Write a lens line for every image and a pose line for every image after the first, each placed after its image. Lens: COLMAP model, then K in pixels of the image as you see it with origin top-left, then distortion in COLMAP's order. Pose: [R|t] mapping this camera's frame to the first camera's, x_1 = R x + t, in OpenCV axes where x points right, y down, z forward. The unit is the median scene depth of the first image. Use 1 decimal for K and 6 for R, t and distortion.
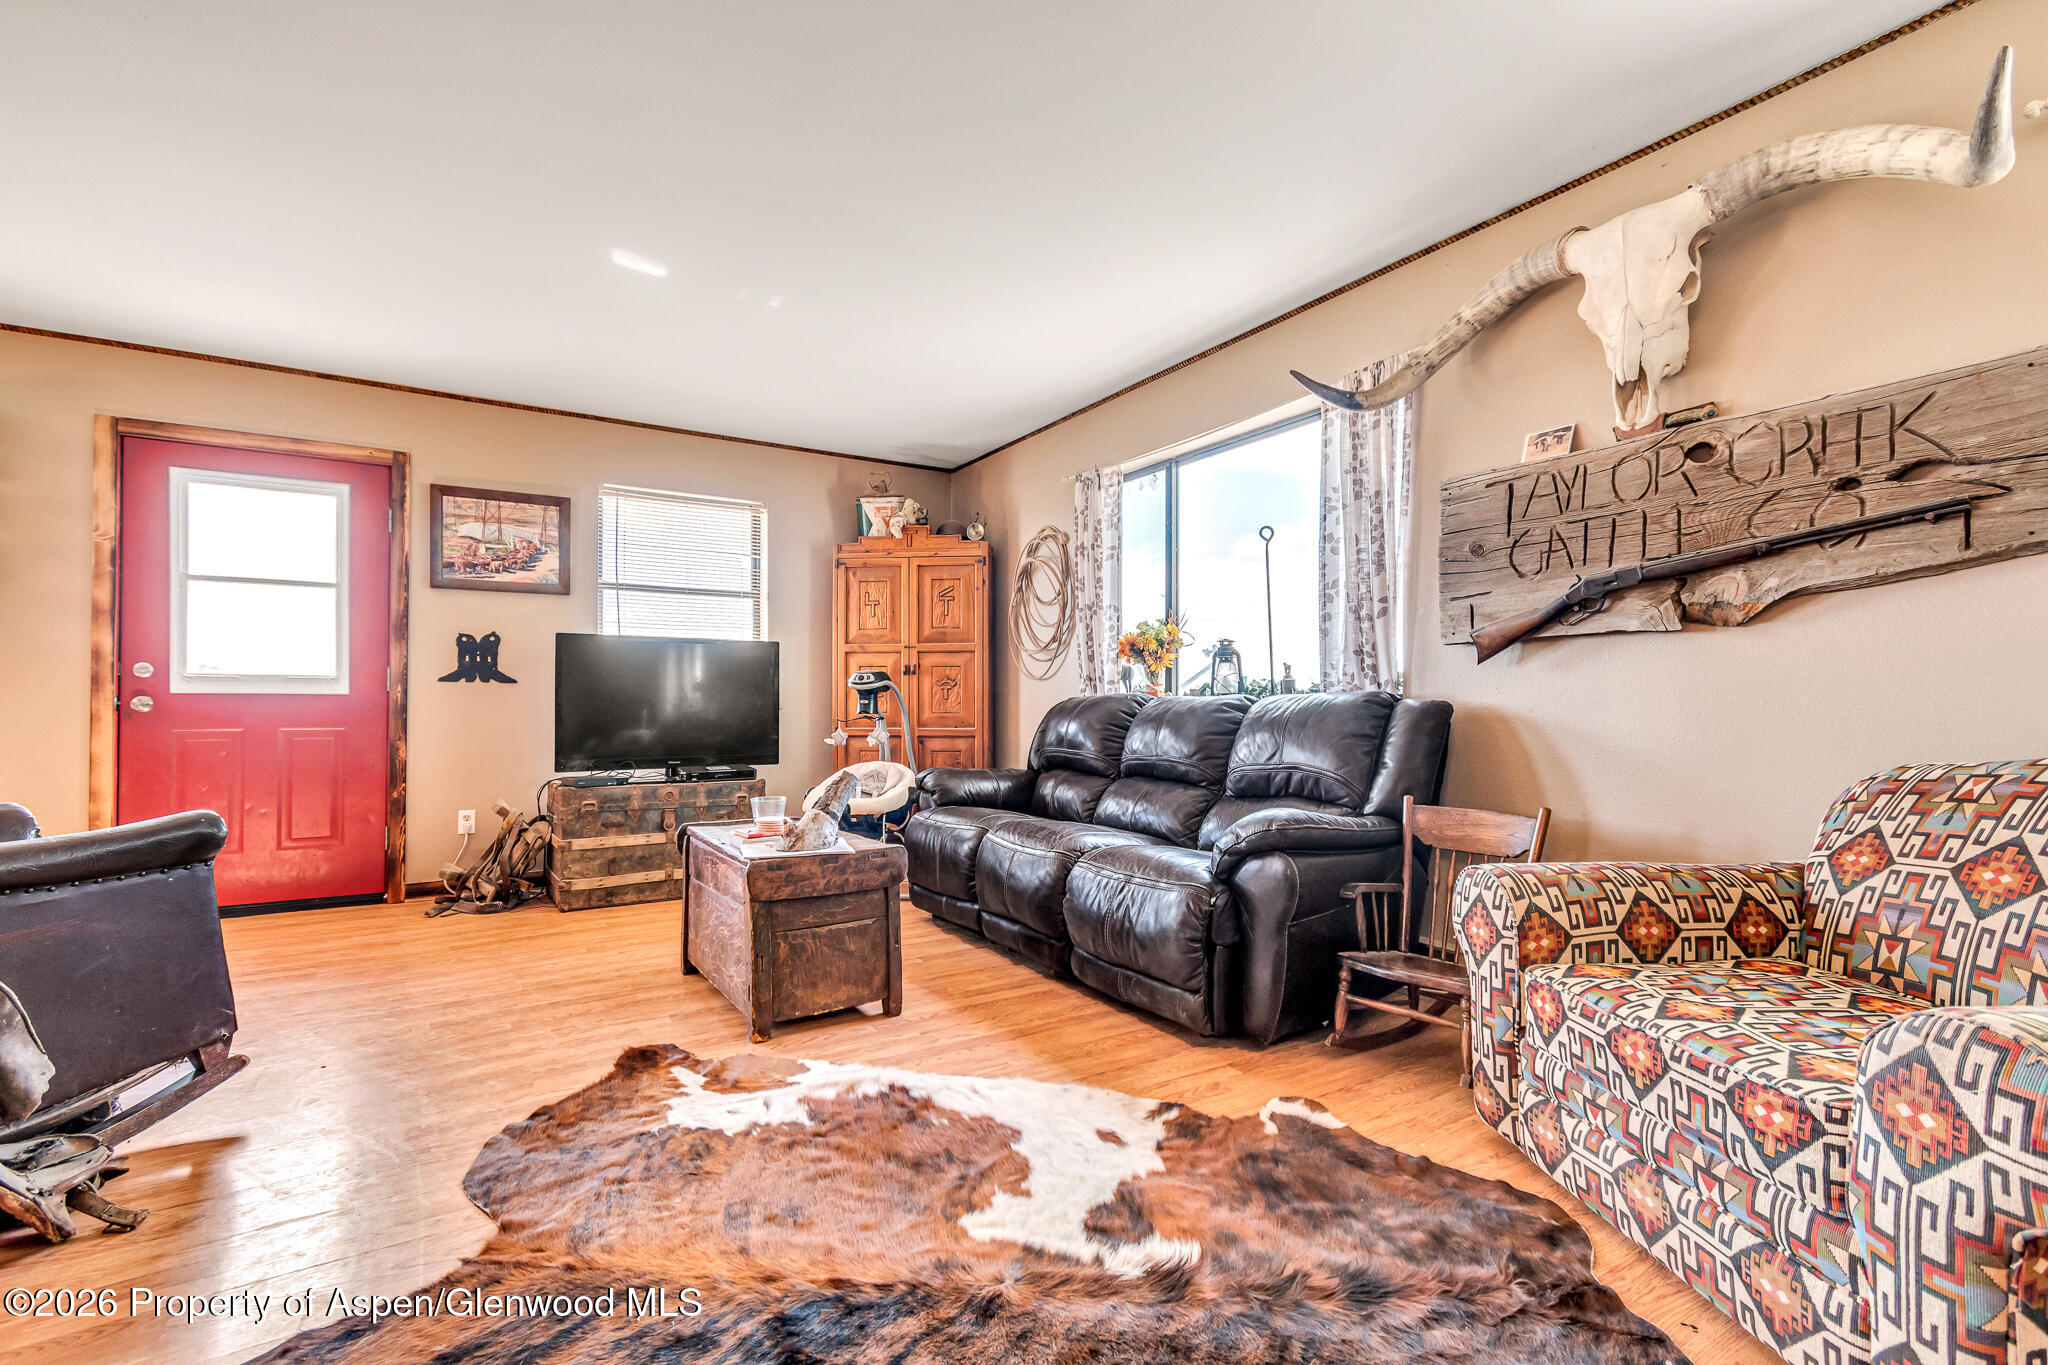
lens RADIAL K [[906.3, 0, 1024.0], [0, 906.3, 682.5], [0, 0, 1]] dist [-0.001887, -0.000286]
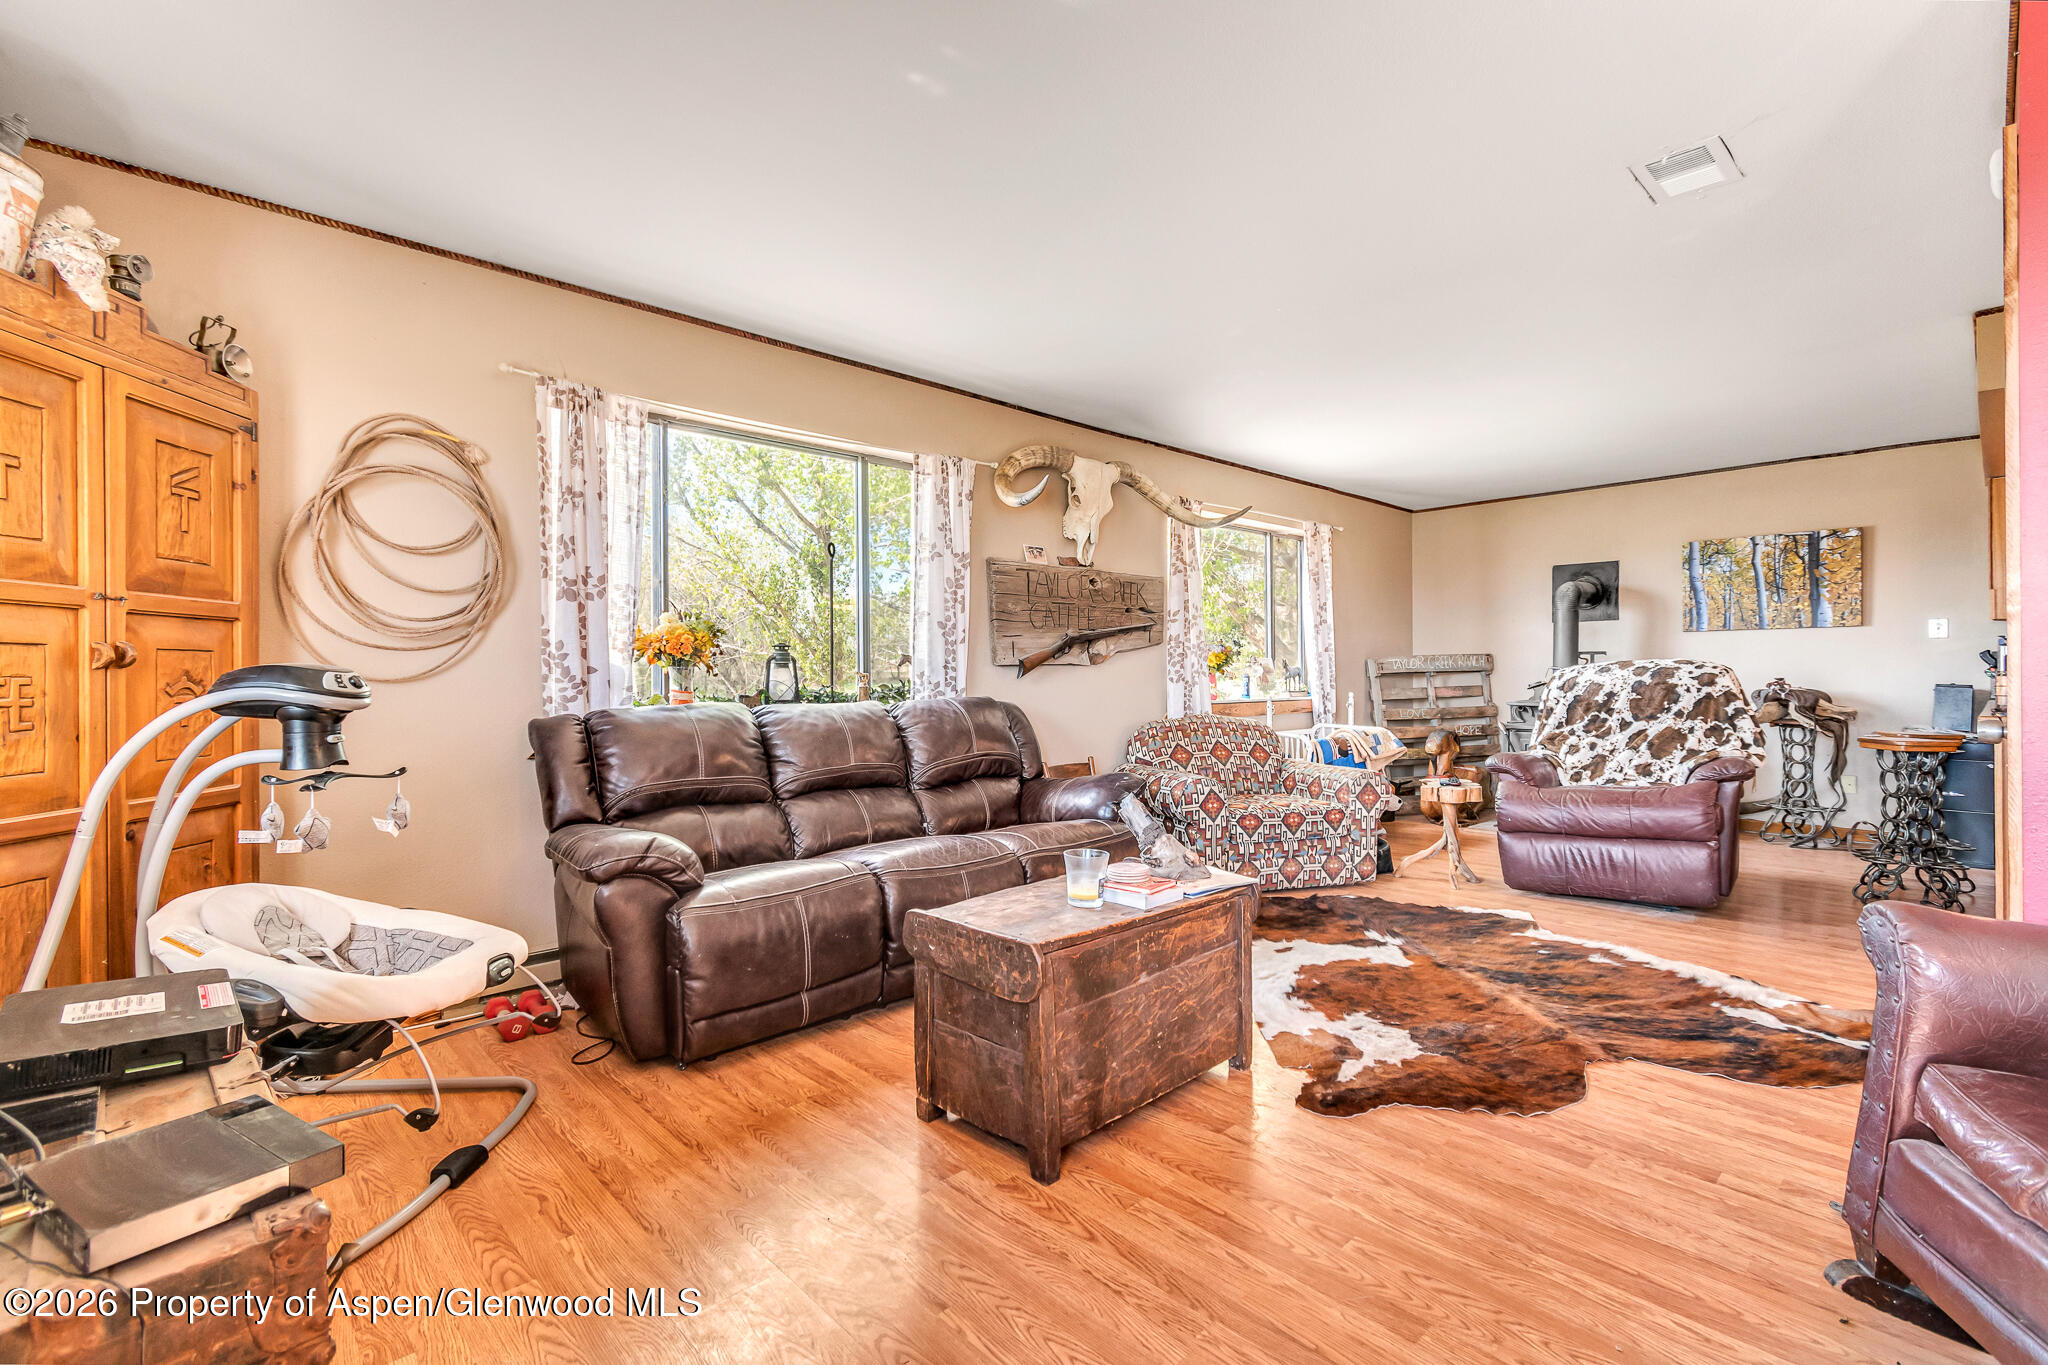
lens RADIAL K [[906.3, 0, 1024.0], [0, 906.3, 682.5], [0, 0, 1]] dist [-0.001887, -0.000286]
pose [[-0.184314, -0.007696, 0.982837, -0.706276], [-0.018931, 0.999812, 0.004279, -0.014076], [-0.982685, -0.017817, -0.184425, 0.824735]]
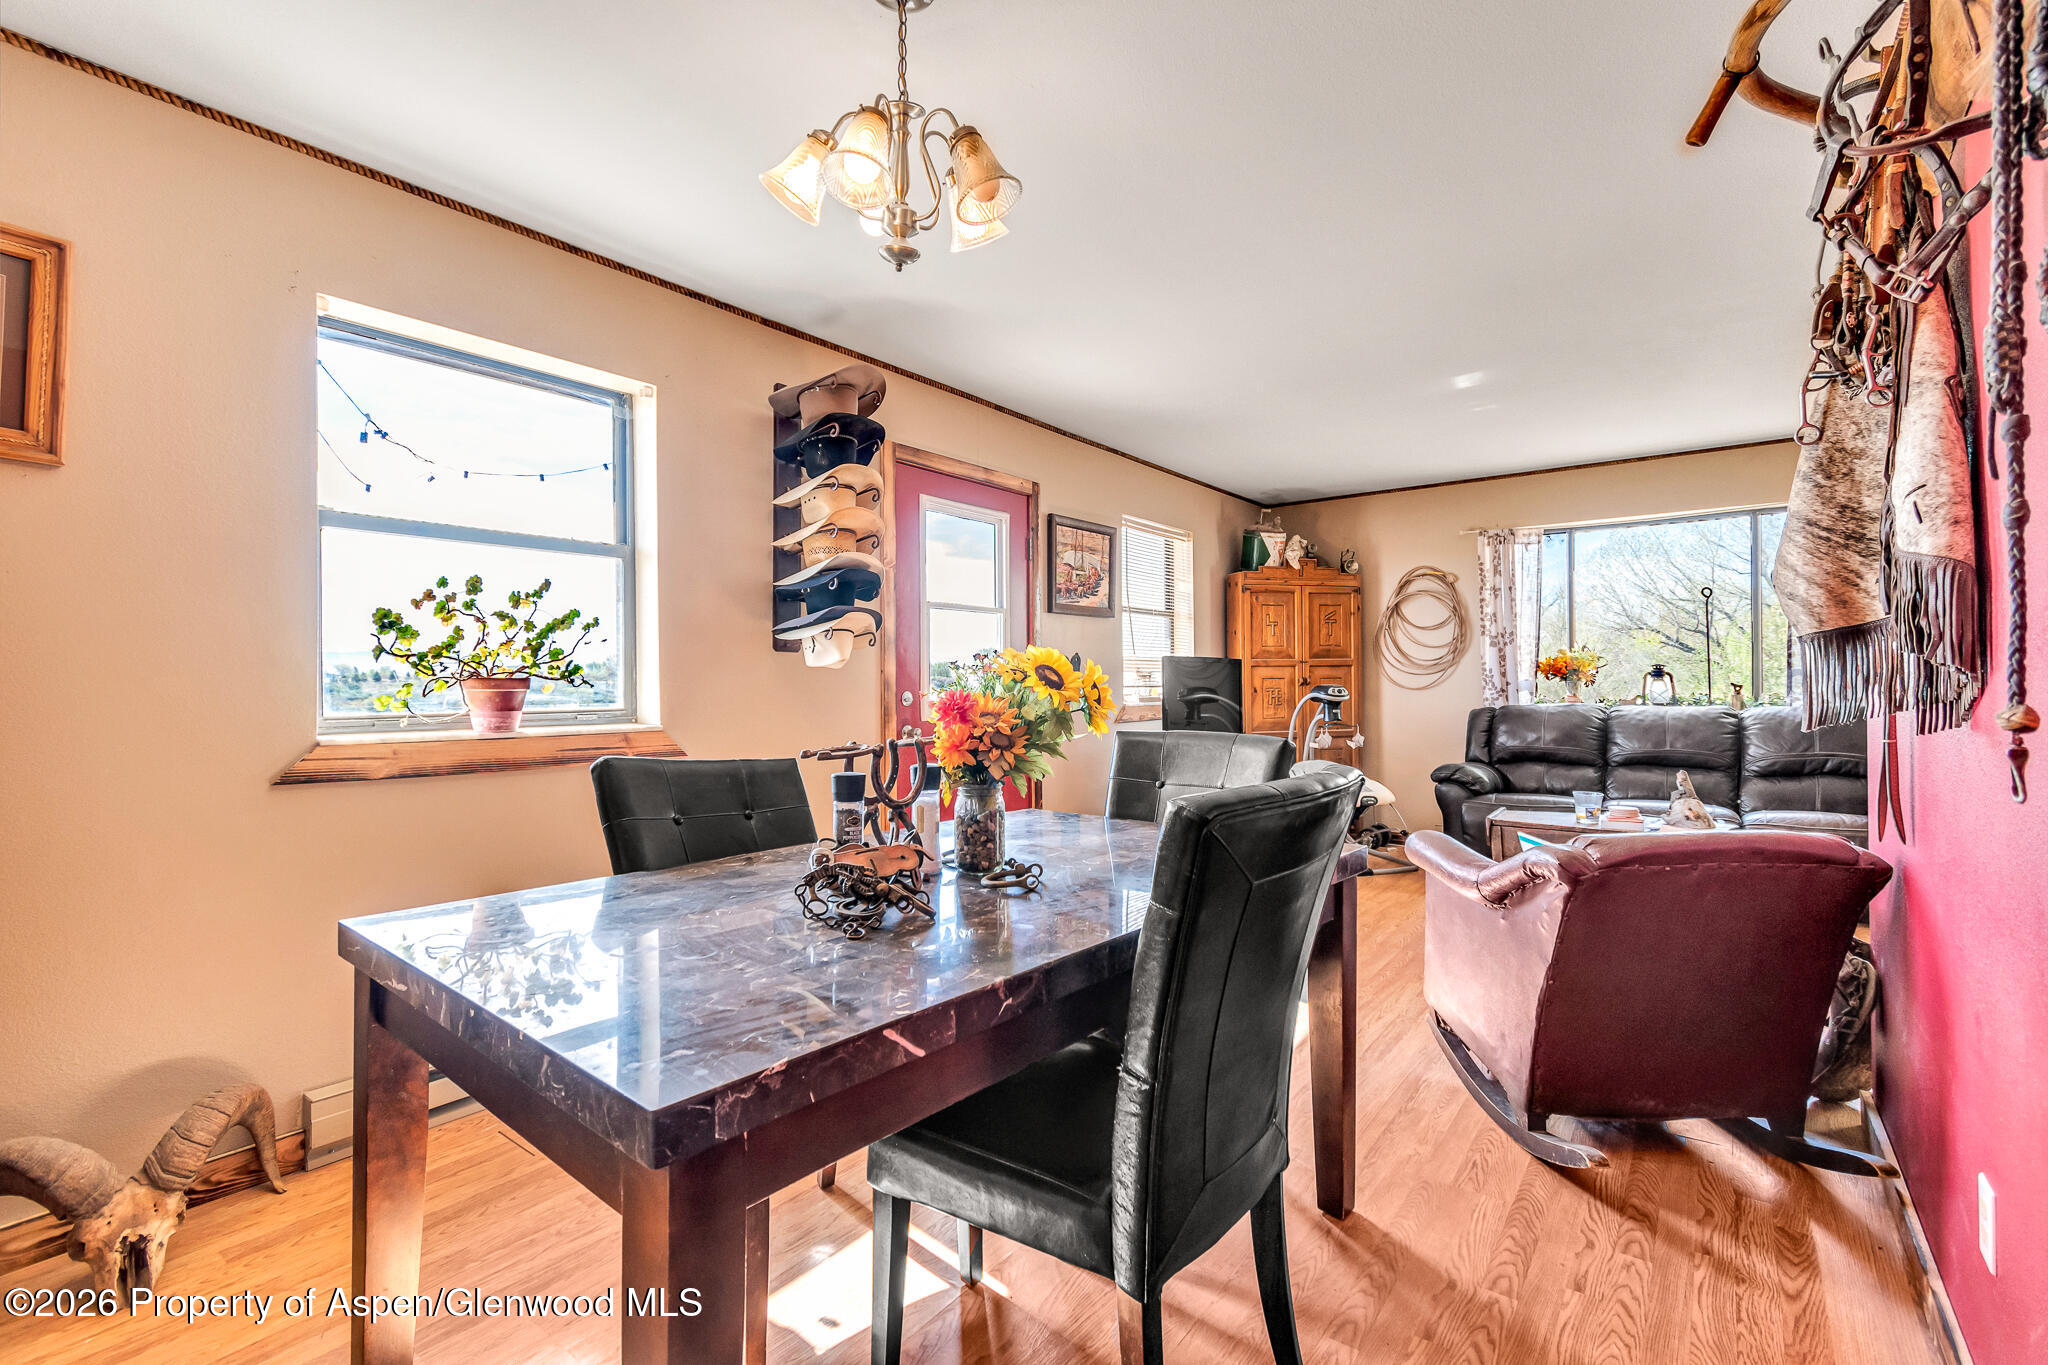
lens RADIAL K [[906.3, 0, 1024.0], [0, 906.3, 682.5], [0, 0, 1]] dist [-0.001887, -0.000286]
pose [[0.938428, -0.009404, 0.345347, -1.059595], [0.002081, 0.999765, 0.021569, -0.046370], [-0.345469, -0.019522, 0.938227, 0.020050]]
